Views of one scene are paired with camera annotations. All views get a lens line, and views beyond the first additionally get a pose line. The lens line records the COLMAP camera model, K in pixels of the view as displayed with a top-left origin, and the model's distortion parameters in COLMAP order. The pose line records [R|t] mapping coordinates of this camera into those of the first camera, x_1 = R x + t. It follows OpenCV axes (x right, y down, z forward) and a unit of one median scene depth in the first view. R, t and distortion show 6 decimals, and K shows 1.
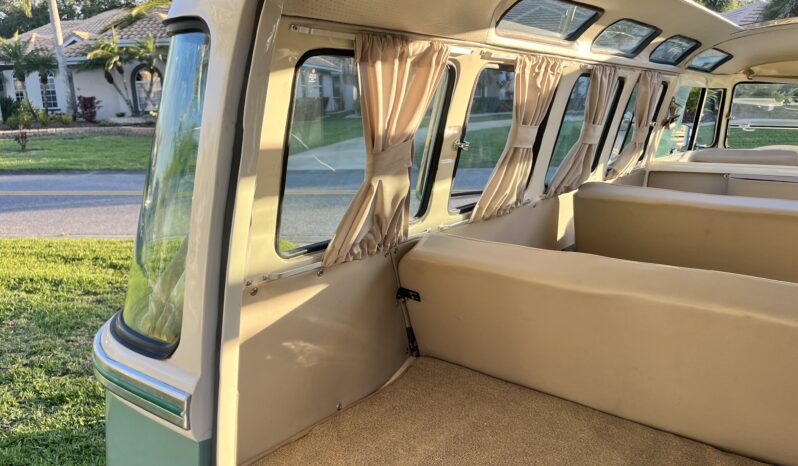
lens RADIAL K [[605.3, 0, 402.2], [0, 605.3, 240.9], [0, 0, 1]] dist [0.061412, -0.092779]
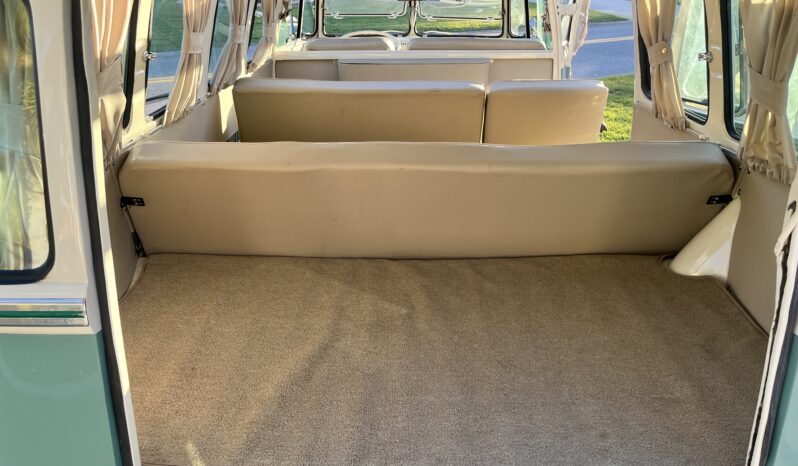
lens RADIAL K [[605.3, 0, 402.2], [0, 605.3, 240.9], [0, 0, 1]] dist [0.061412, -0.092779]
pose [[0.798516, -0.230864, 0.555944, -0.202959], [0.123318, 0.966685, 0.224305, -0.026484], [-0.589206, -0.110553, 0.800384, -0.153946]]
